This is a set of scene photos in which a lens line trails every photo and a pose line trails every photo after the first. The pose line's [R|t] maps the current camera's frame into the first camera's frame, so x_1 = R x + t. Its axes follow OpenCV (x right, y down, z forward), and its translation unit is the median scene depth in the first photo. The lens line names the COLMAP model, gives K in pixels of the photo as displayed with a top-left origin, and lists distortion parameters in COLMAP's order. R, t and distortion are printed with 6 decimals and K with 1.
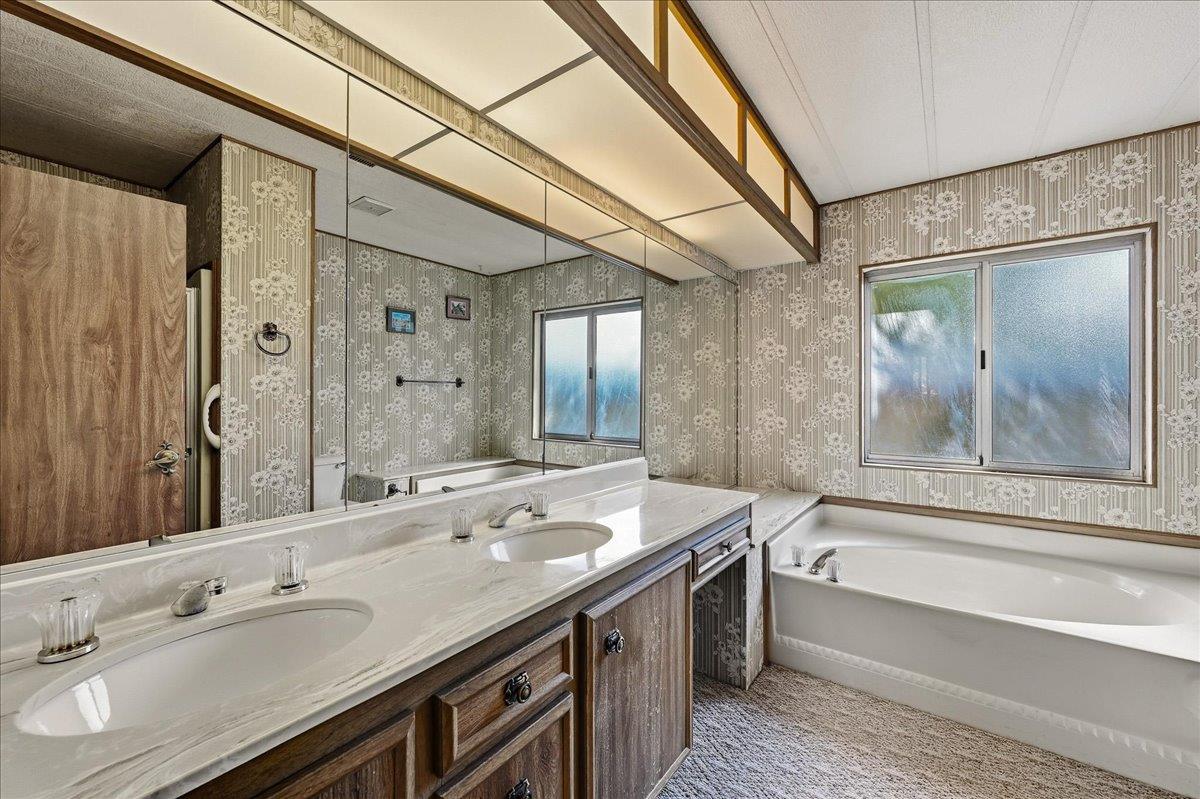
lens RADIAL K [[478.8, 0, 601.0], [0, 478.8, 400.9], [0, 0, 1]] dist [0.001013, 0.000042]
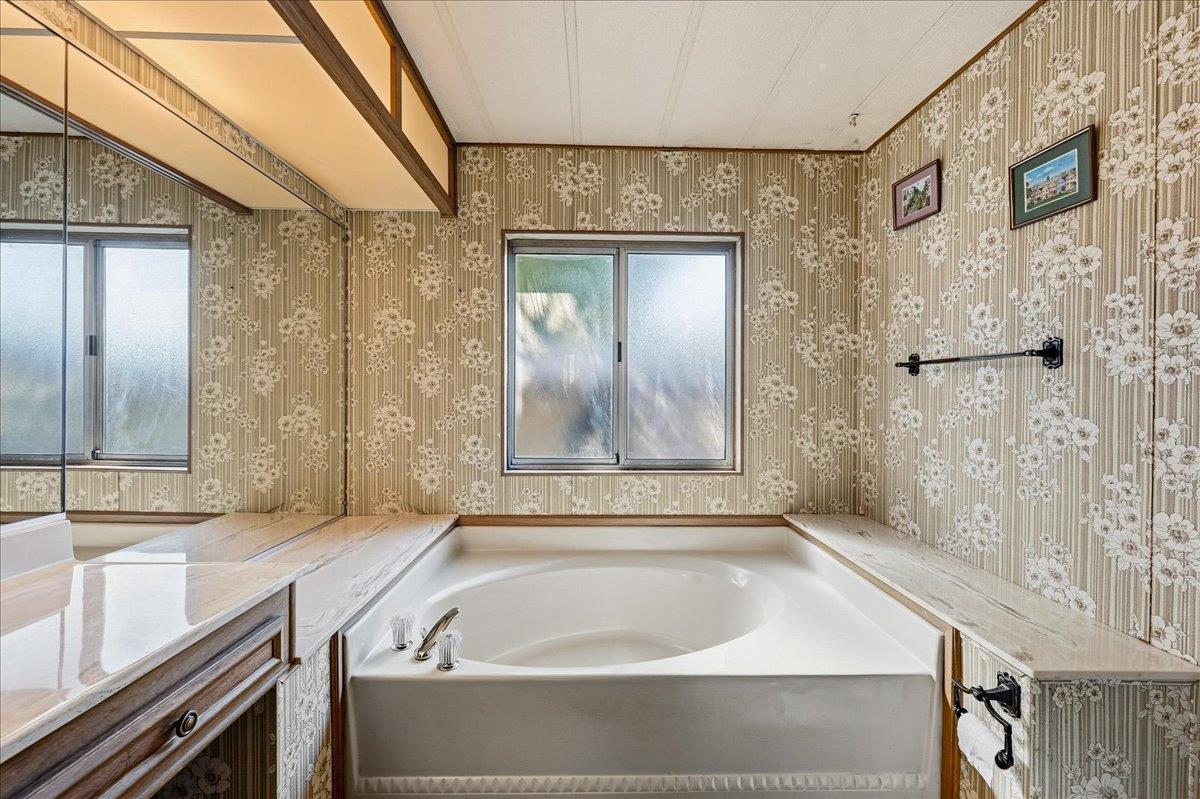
lens RADIAL K [[474.6, 0, 601.5], [0, 474.6, 397.1], [0, 0, 1]] dist [-0.000761, -0.000337]
pose [[0.795817, 0.001547, 0.605535, 0.181619], [-0.003839, 0.999990, 0.002491, 0.000586], [-0.605524, -0.004307, 0.795815, 0.248084]]
